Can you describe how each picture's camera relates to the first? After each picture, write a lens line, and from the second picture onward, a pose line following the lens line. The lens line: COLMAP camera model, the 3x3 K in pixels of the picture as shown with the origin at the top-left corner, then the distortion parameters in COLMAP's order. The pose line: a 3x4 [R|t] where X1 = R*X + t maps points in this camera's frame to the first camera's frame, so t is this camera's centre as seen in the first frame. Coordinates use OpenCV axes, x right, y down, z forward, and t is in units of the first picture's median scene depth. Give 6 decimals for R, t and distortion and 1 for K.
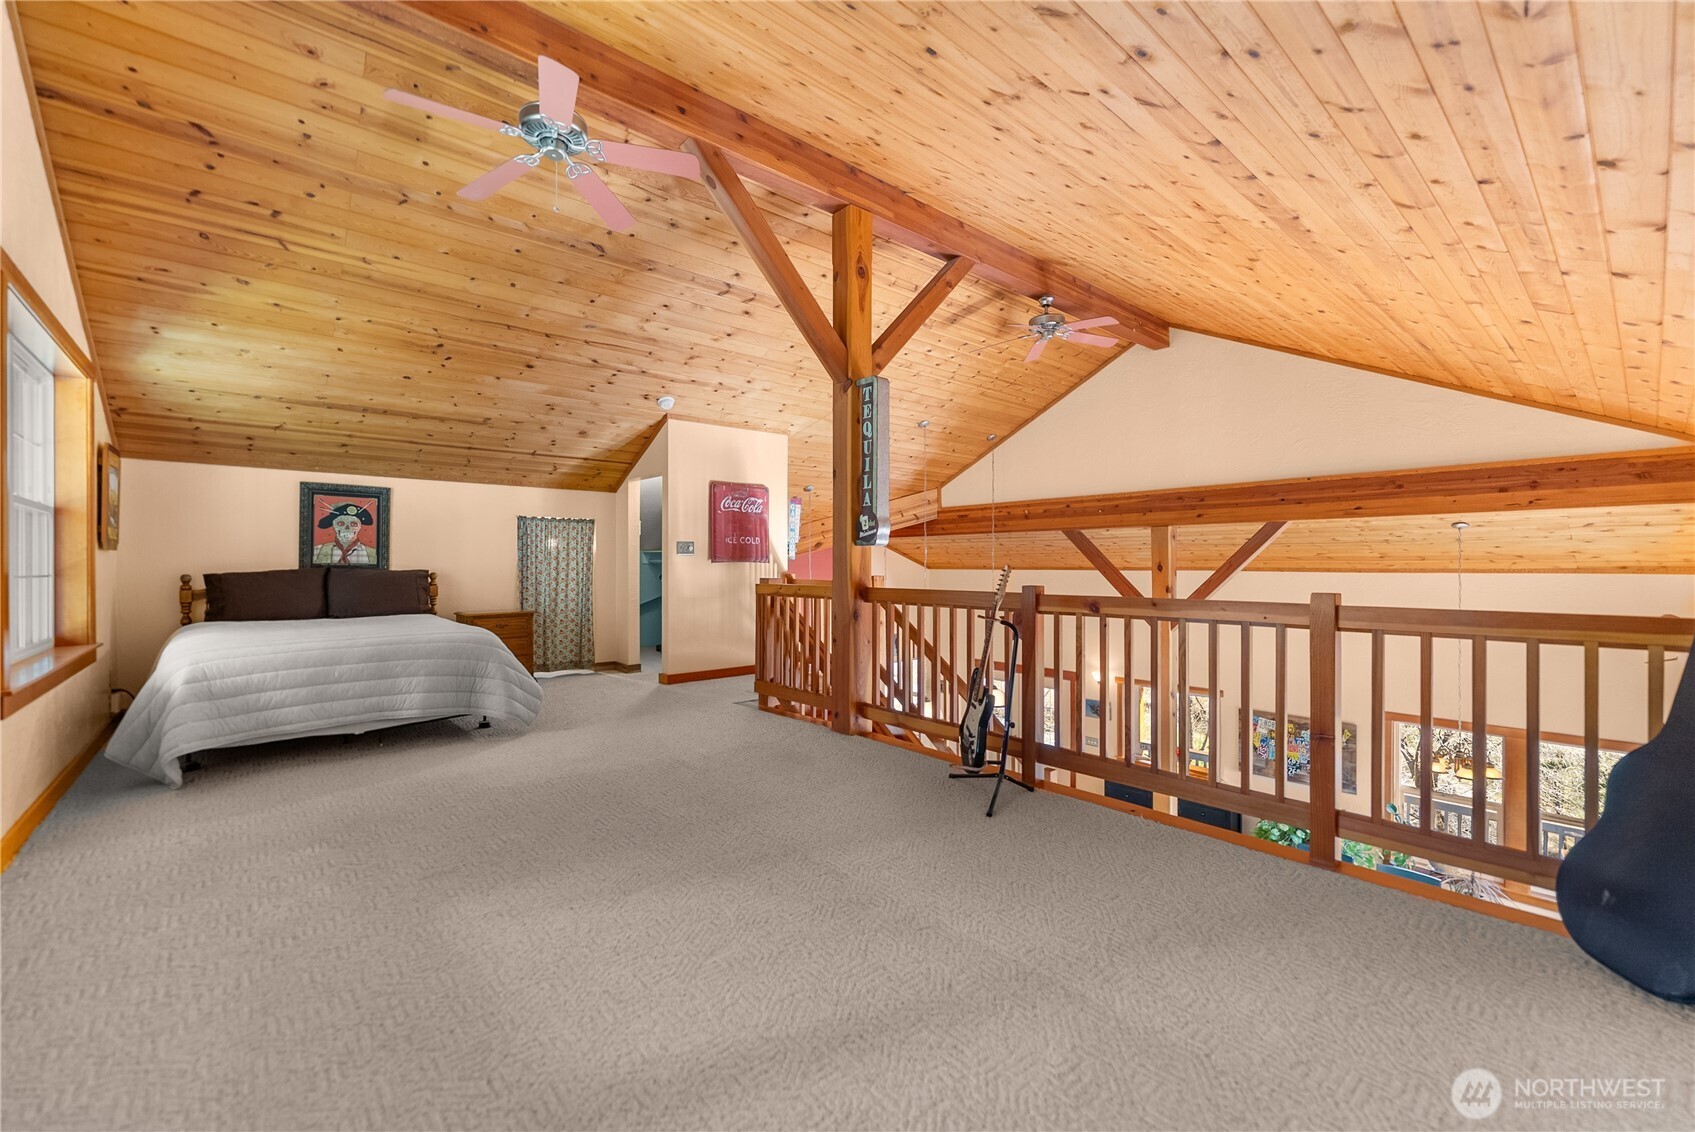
lens RADIAL K [[691.9, 0, 846.0], [0, 691.9, 567.4], [0, 0, 1]] dist [0.000518, 0.000151]
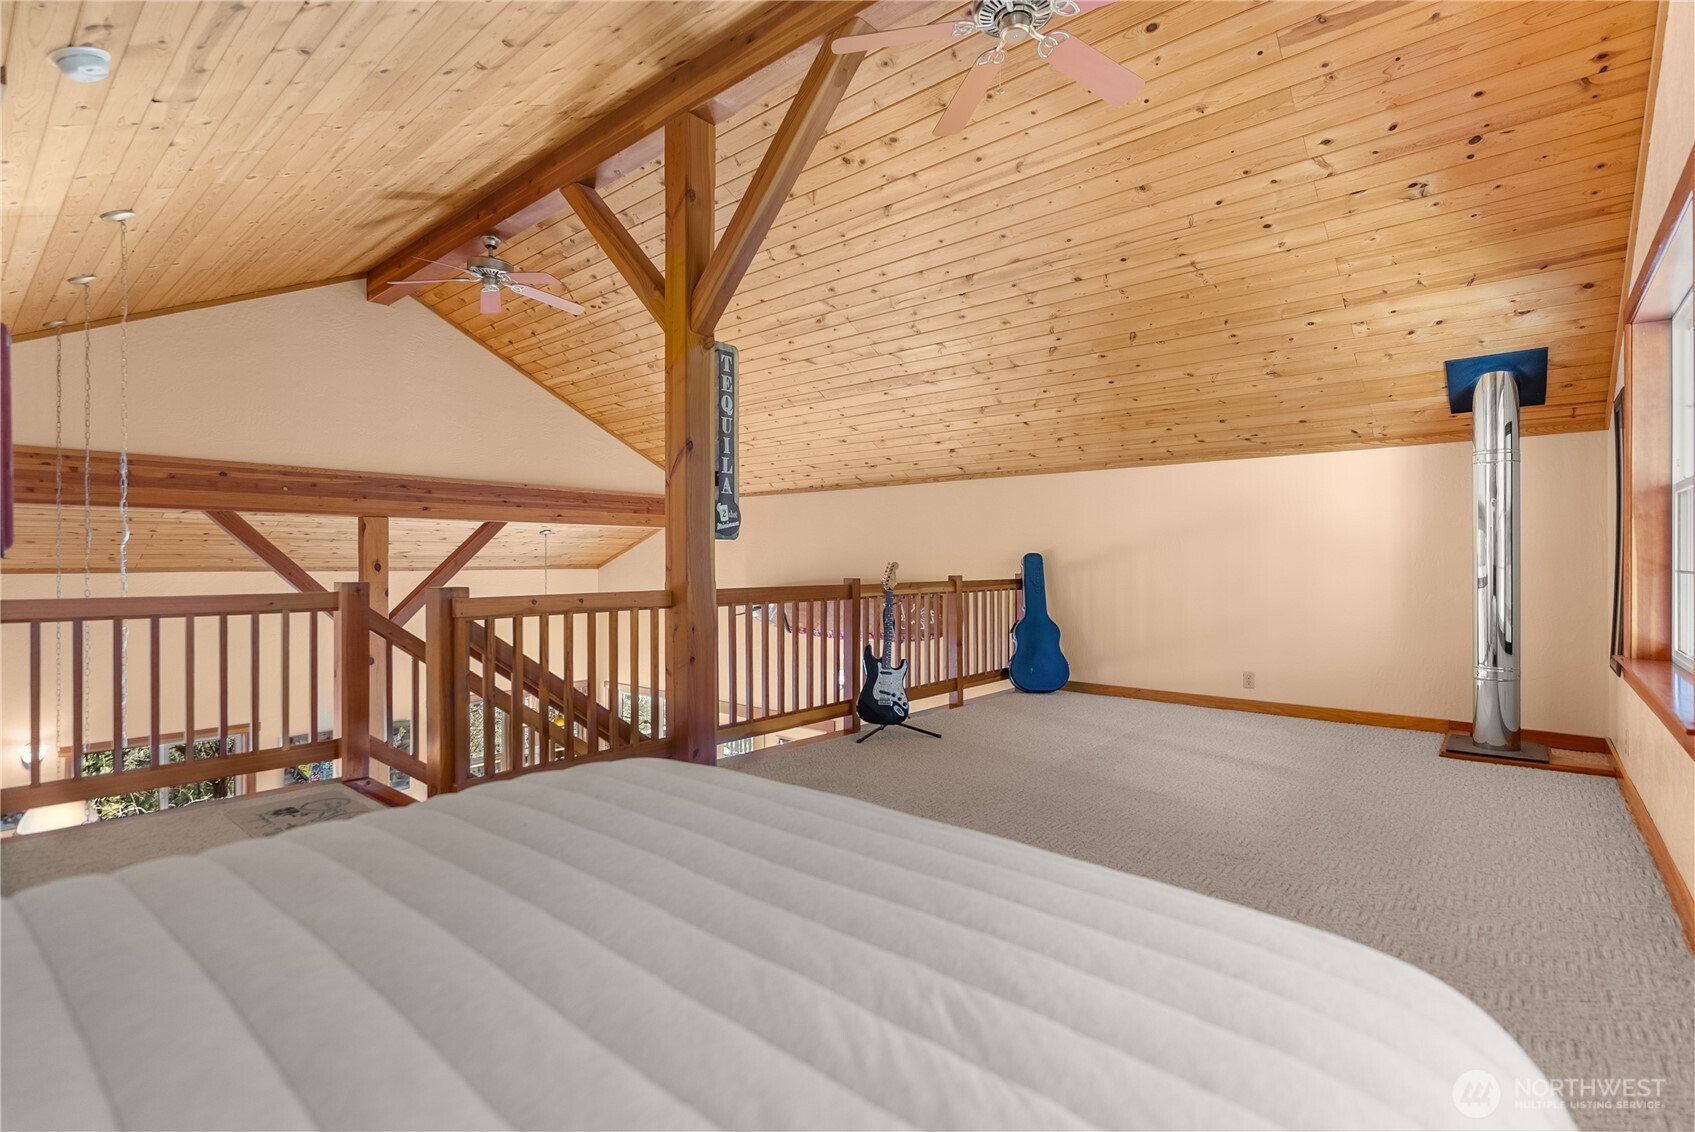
lens RADIAL K [[790.2, 0, 847.2], [0, 790.2, 561.2], [0, 0, 1]] dist [0.001234, -0.000078]
pose [[-0.150308, 0.002148, 0.988637, -0.954846], [0.006533, 0.999978, -0.001180, -0.002872], [-0.988618, 0.006281, -0.150319, 0.994460]]
